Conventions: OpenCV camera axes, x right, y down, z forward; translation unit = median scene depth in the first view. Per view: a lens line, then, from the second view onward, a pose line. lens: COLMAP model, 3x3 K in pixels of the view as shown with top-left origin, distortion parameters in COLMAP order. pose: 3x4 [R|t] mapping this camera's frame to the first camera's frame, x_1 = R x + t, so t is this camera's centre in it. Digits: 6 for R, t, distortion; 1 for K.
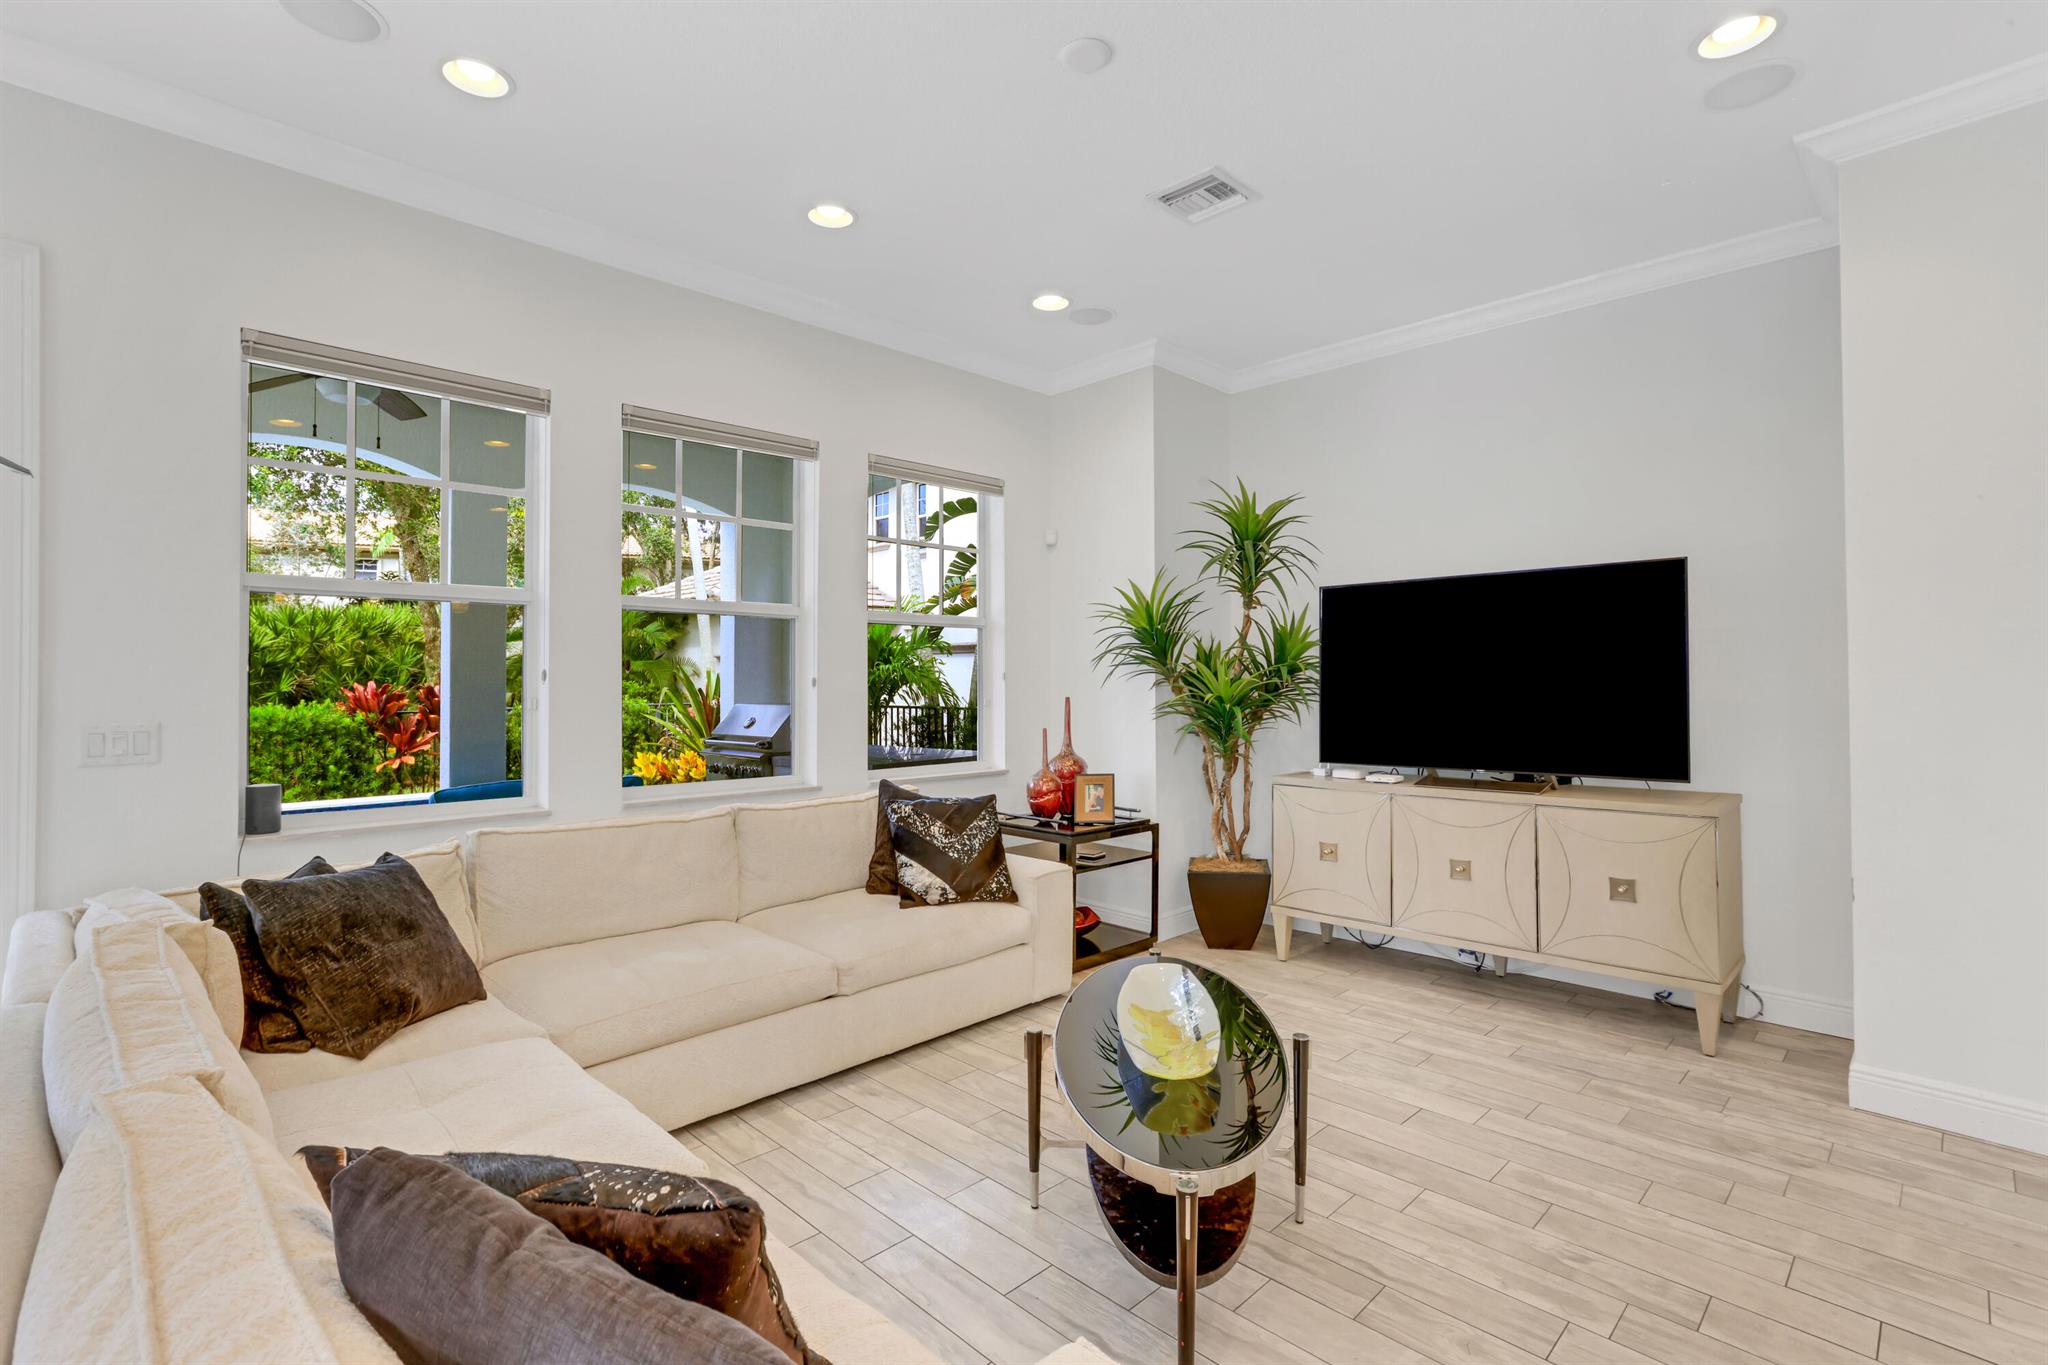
lens RADIAL K [[957.8, 0, 991.8], [0, 957.8, 666.8], [0, 0, 1]] dist [-0.028261, 0.025171]
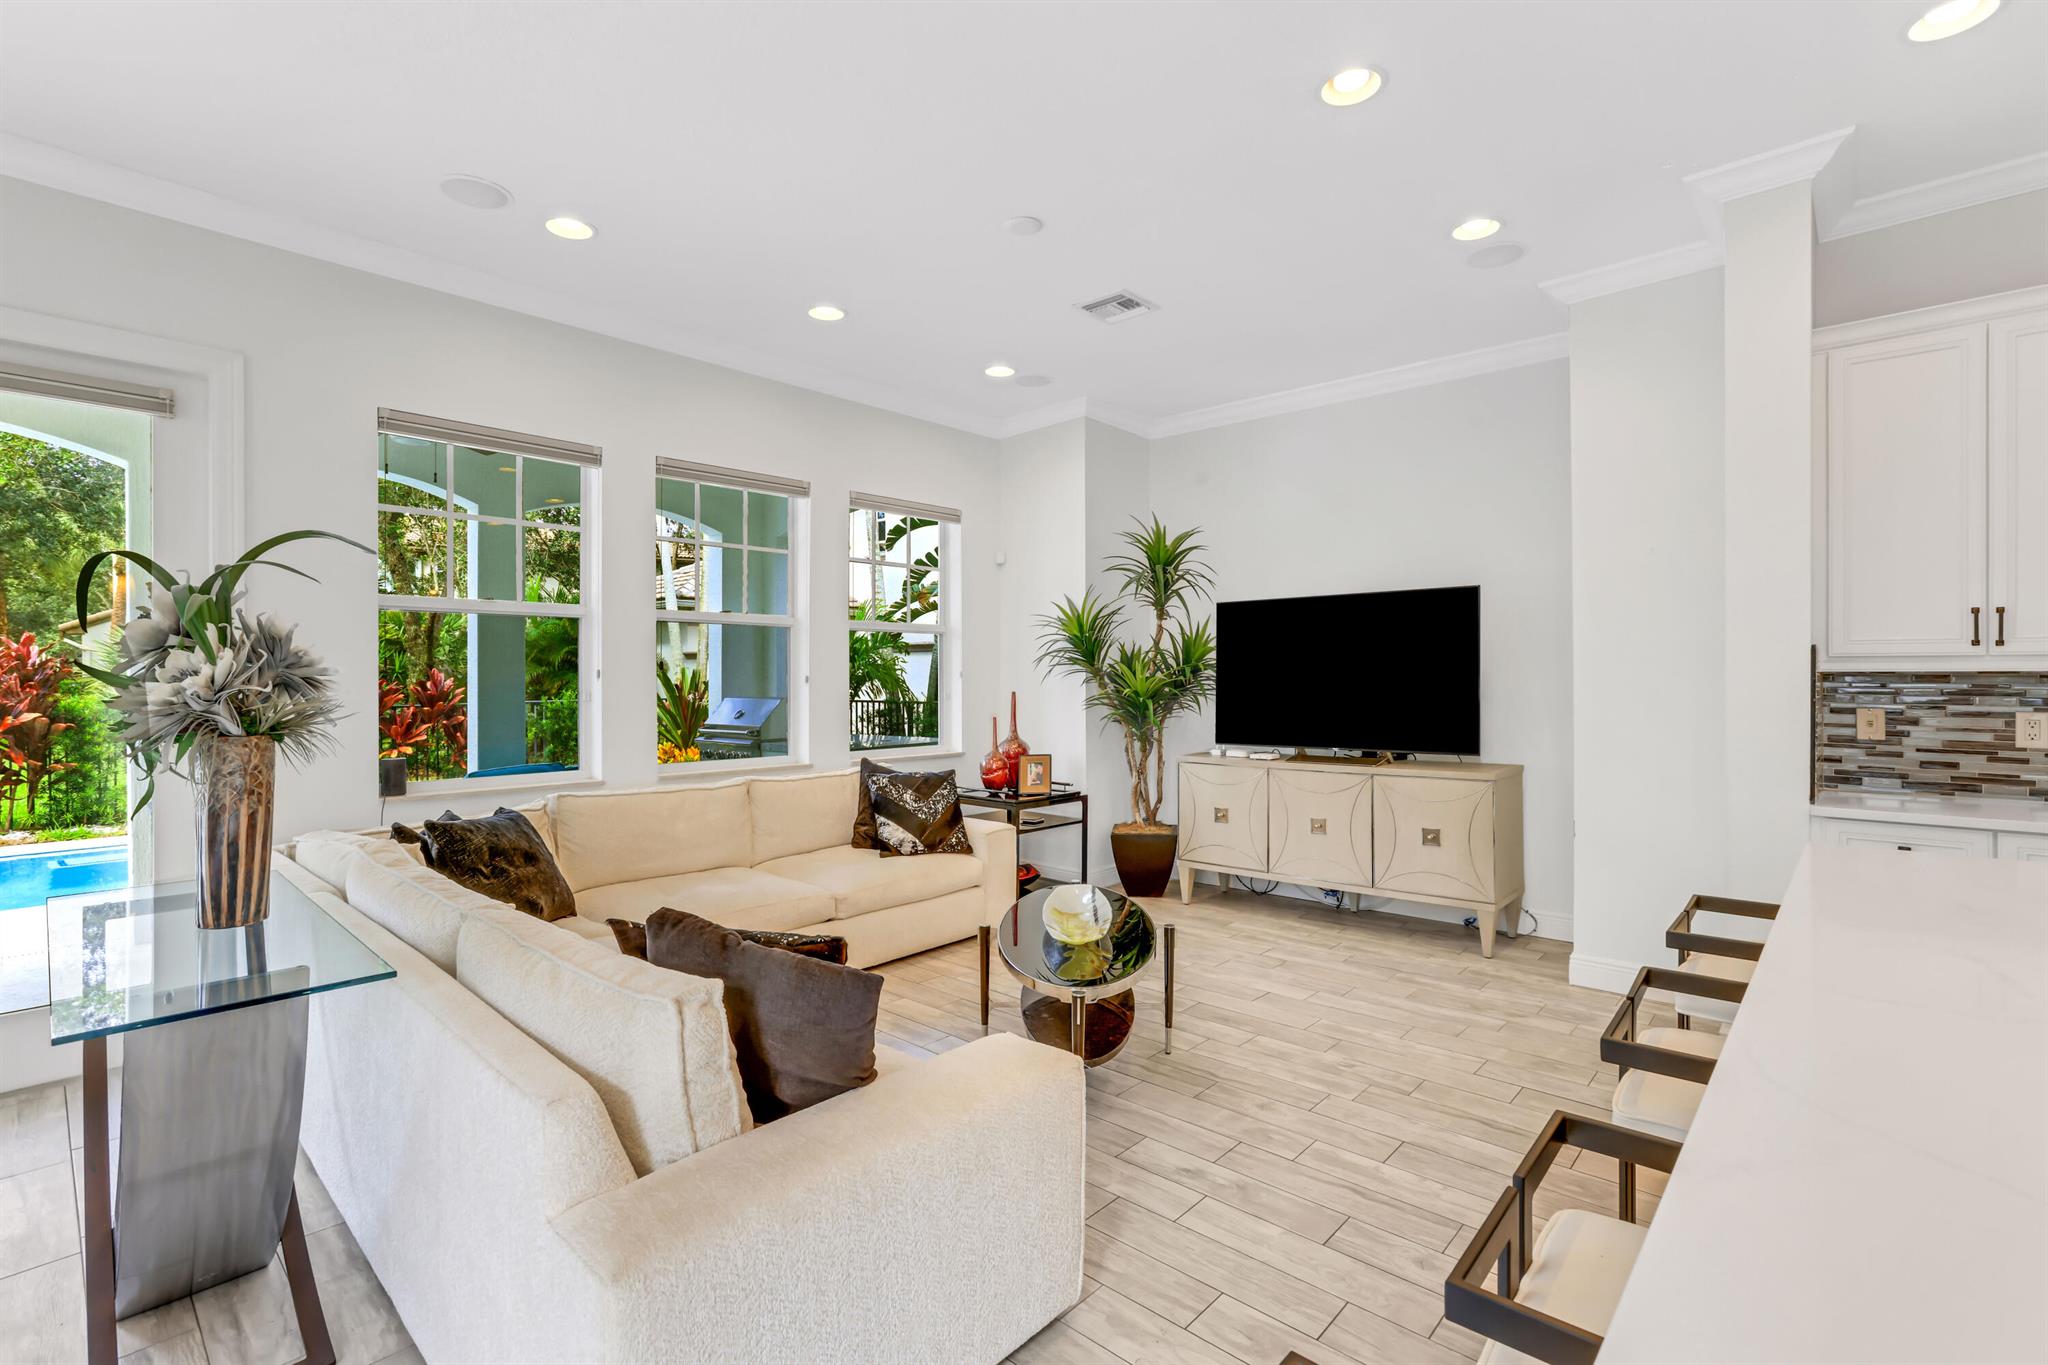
lens RADIAL K [[941.1, 0, 1009.6], [0, 941.1, 678.2], [0, 0, 1]] dist [-0.037109, 0.022541]
pose [[0.997723, 0.000500, 0.067436, -0.007180], [-0.001555, 0.999877, 0.015584, -0.004551], [-0.067420, -0.015653, 0.997602, -0.213053]]
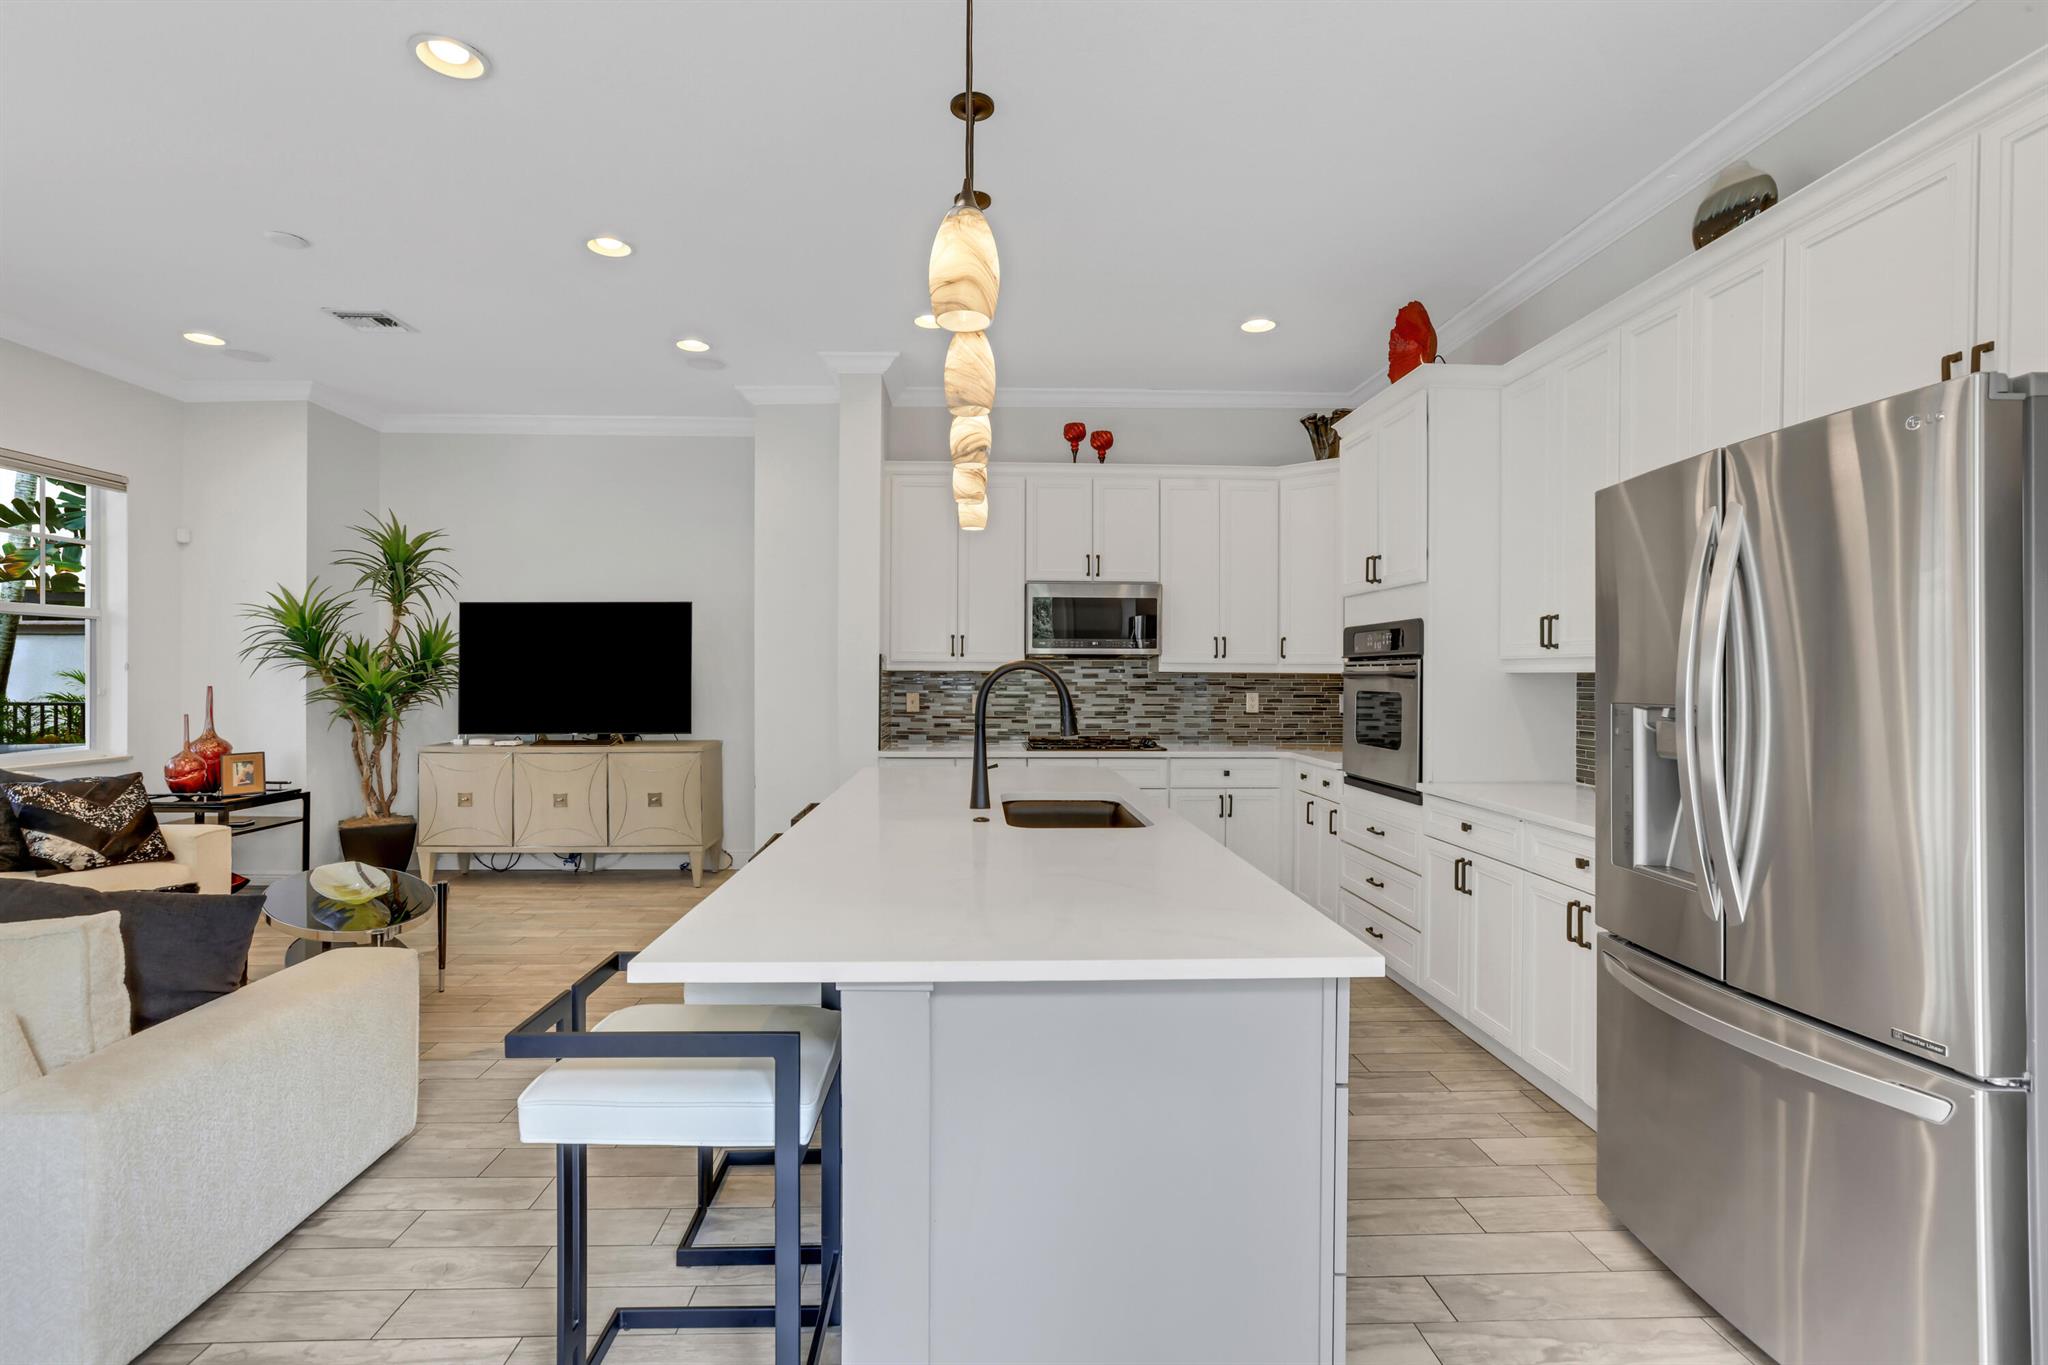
lens RADIAL K [[941.1, 0, 1009.6], [0, 941.1, 678.2], [0, 0, 1]] dist [-0.037109, 0.022541]
pose [[0.652414, 0.002109, 0.757860, -0.147943], [-0.017189, 0.999780, 0.012014, -0.007057], [-0.757668, -0.020865, 0.652307, -0.454744]]
